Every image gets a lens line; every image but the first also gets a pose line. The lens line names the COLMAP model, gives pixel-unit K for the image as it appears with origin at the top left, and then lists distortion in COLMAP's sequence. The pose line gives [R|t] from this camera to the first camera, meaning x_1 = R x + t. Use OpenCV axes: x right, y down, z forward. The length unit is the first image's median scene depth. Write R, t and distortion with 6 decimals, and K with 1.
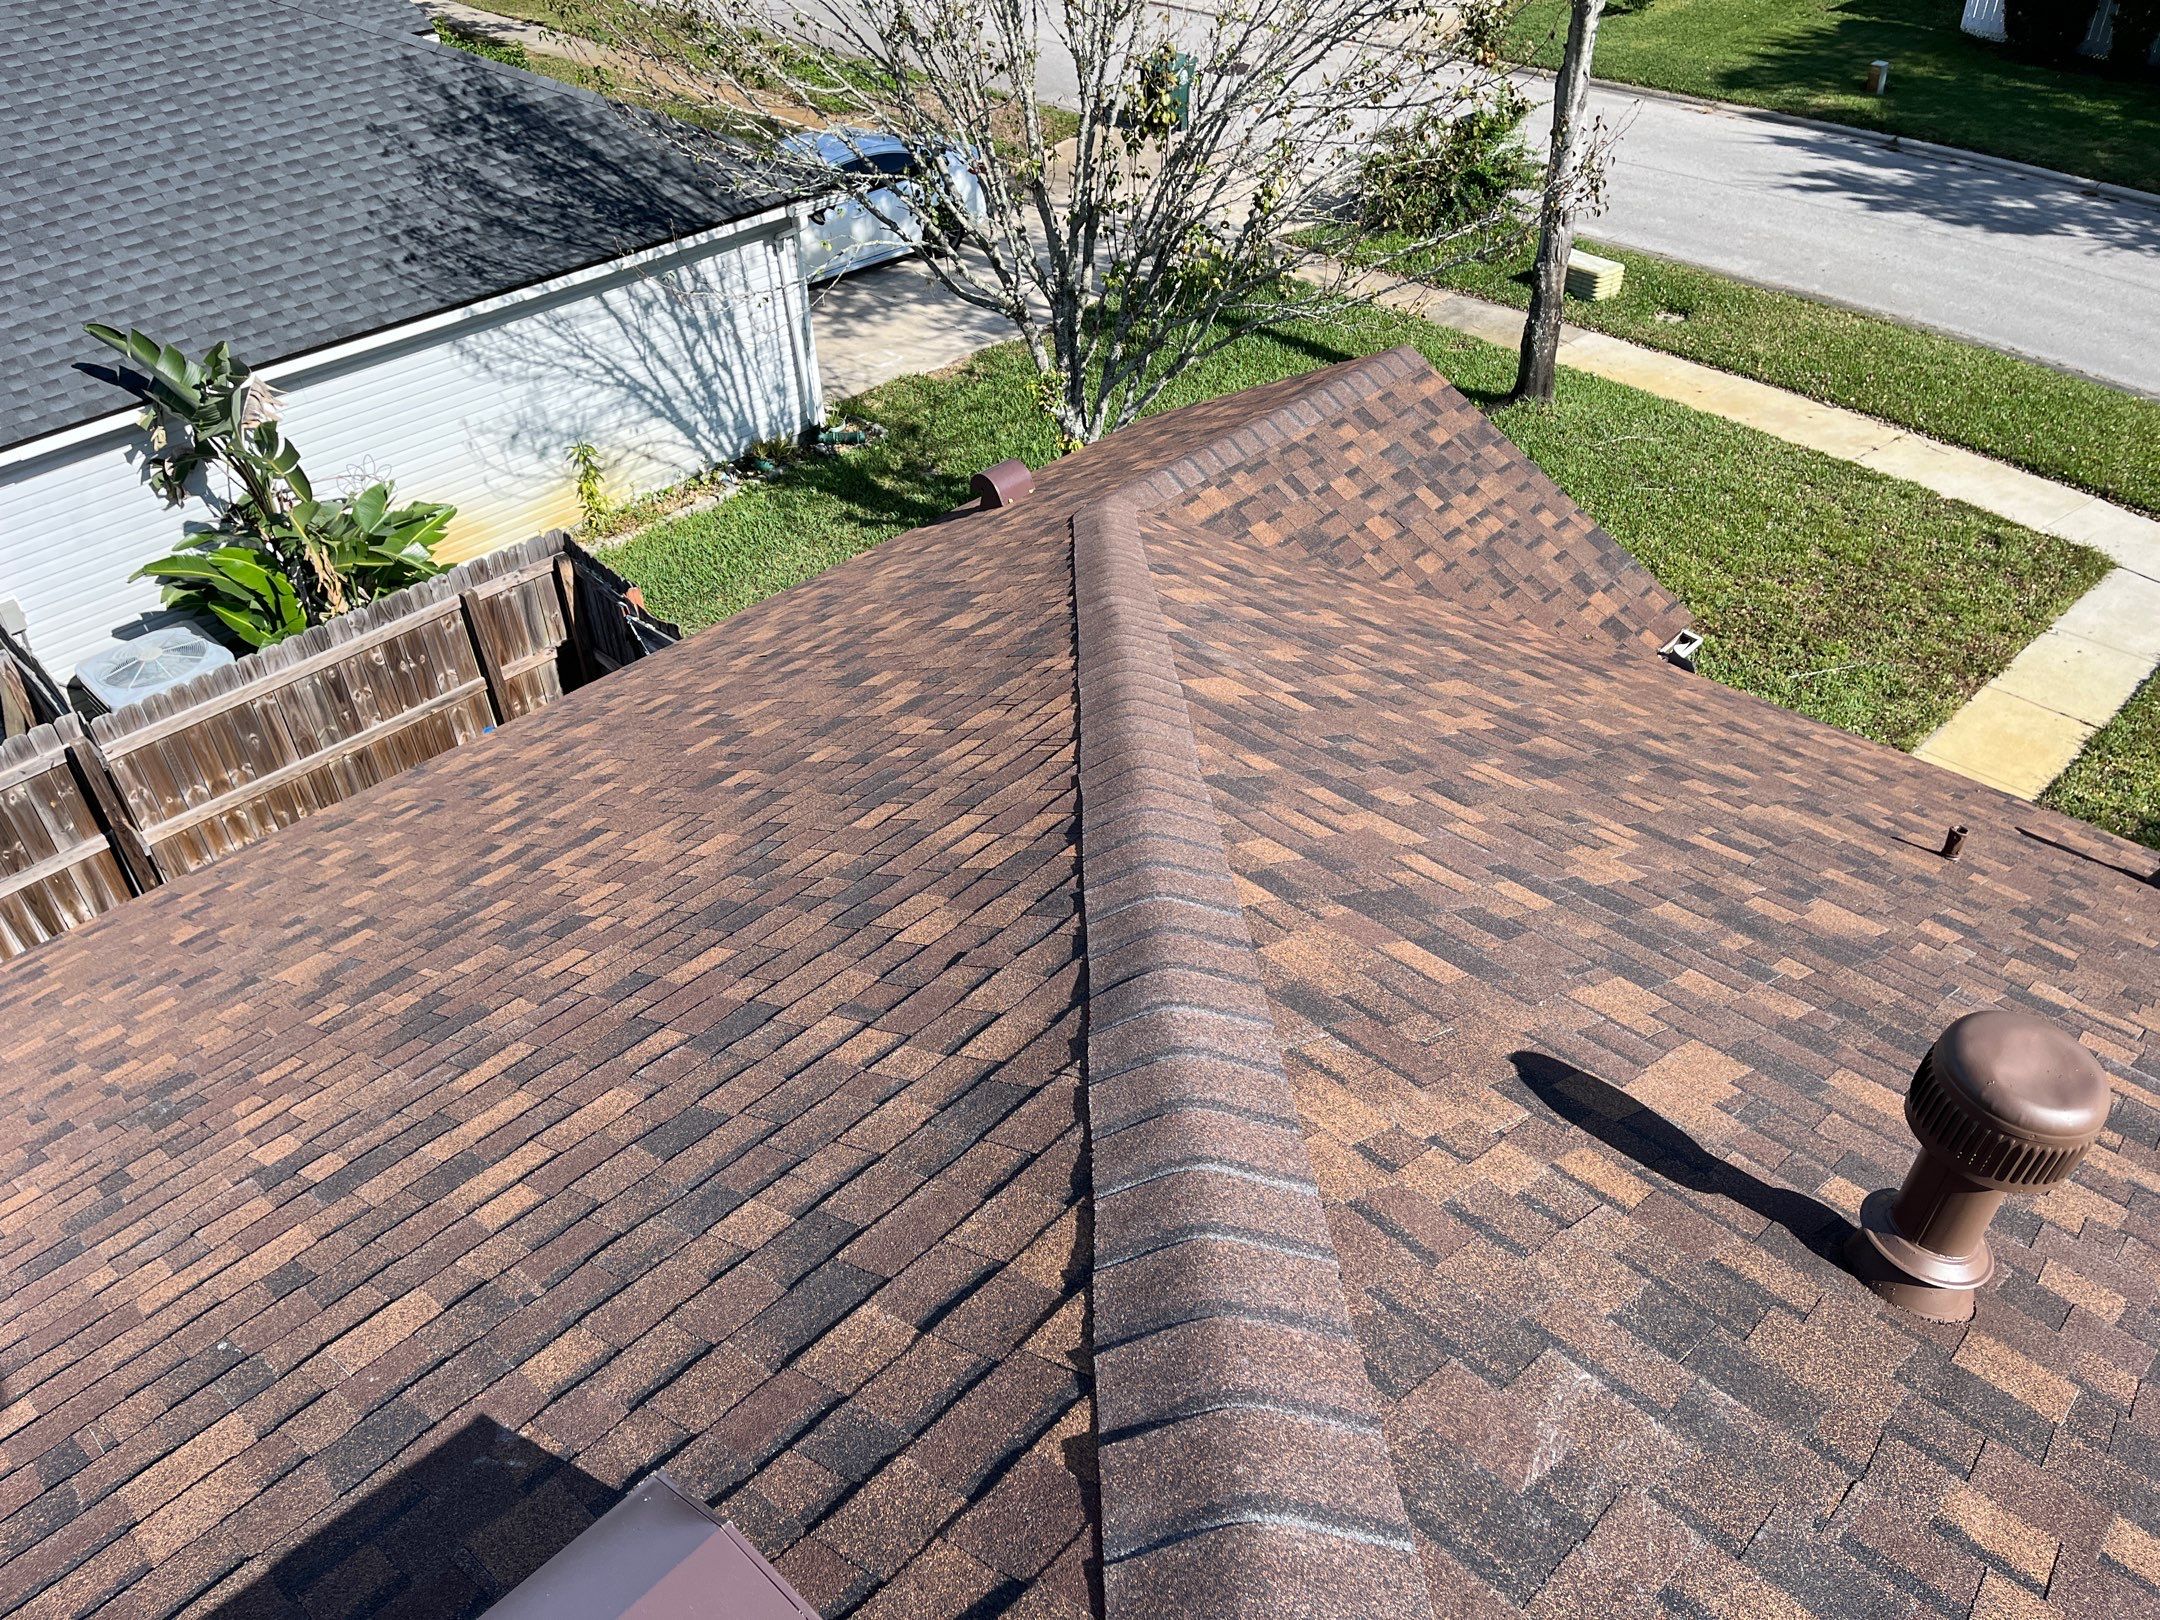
lens RADIAL K [[1679.0, 0, 1080.0], [0, 1679.0, 810.0], [0, 0, 1]] dist [0.005125, 0.005881]
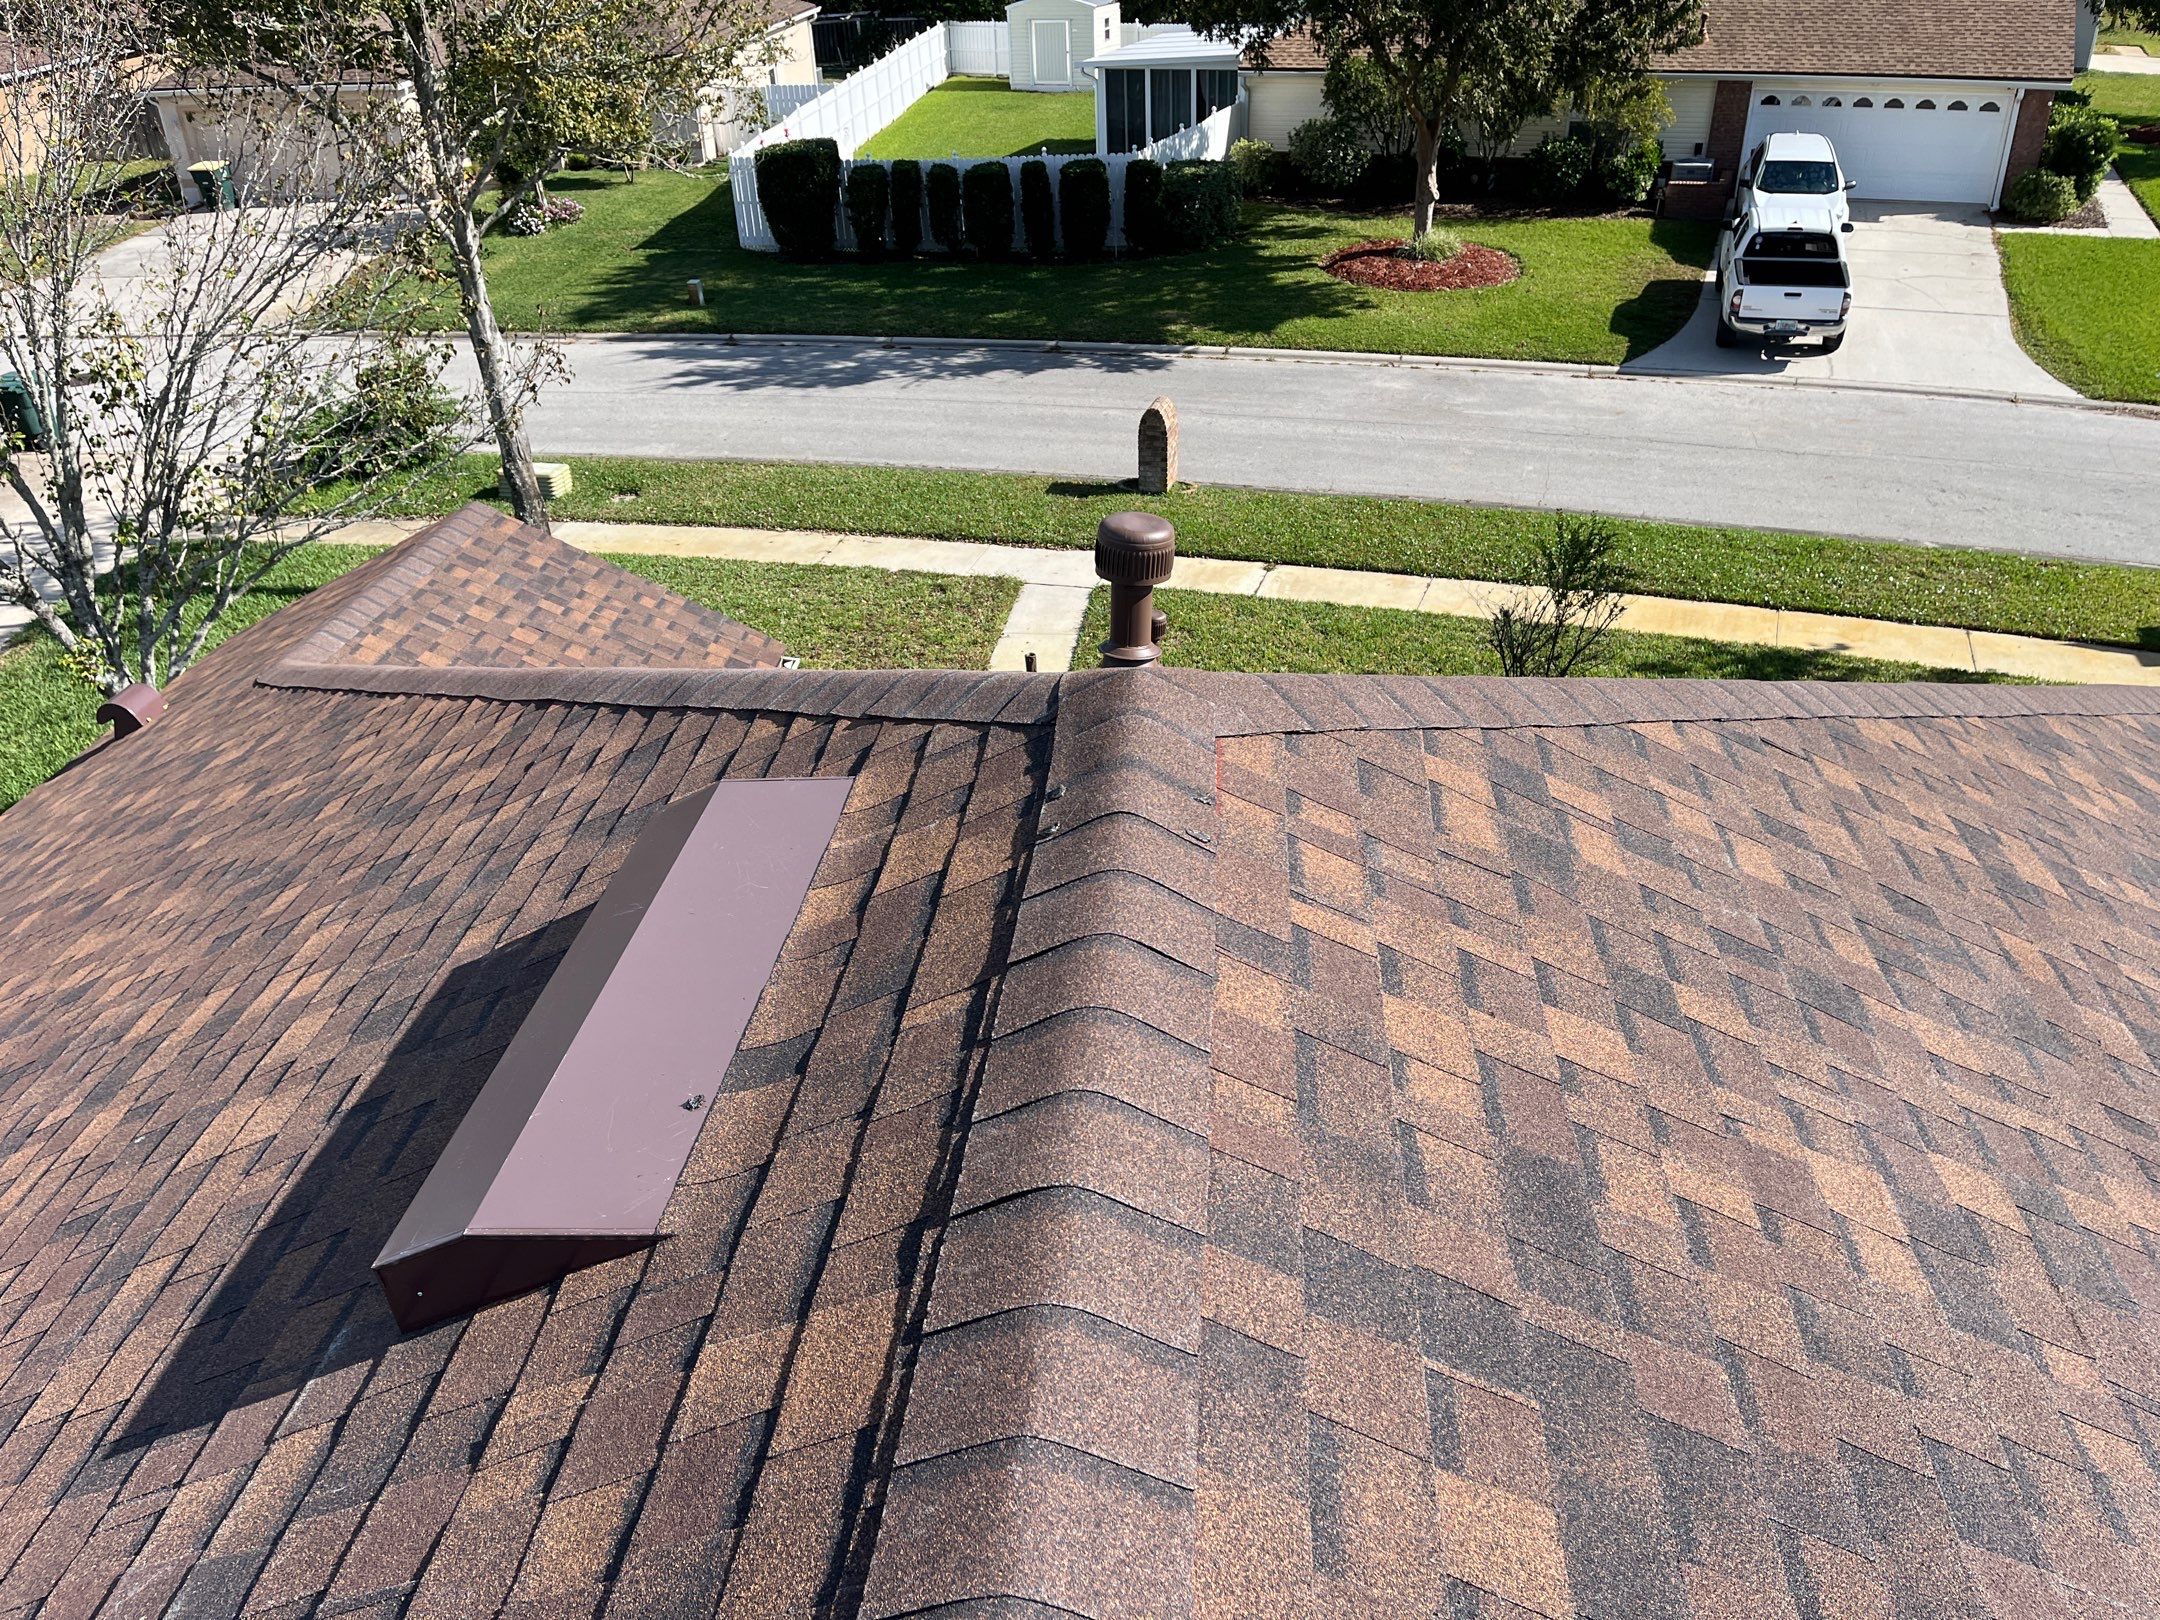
lens RADIAL K [[1644.8, 0, 1080.0], [0, 1644.8, 810.0], [0, 0, 1]] dist [0.054225, -0.004723]
pose [[0.786707, -0.313496, 0.531801, -0.087116], [0.385102, 0.922511, -0.025872, 0.063672], [-0.482482, 0.225151, 0.846474, -0.073113]]
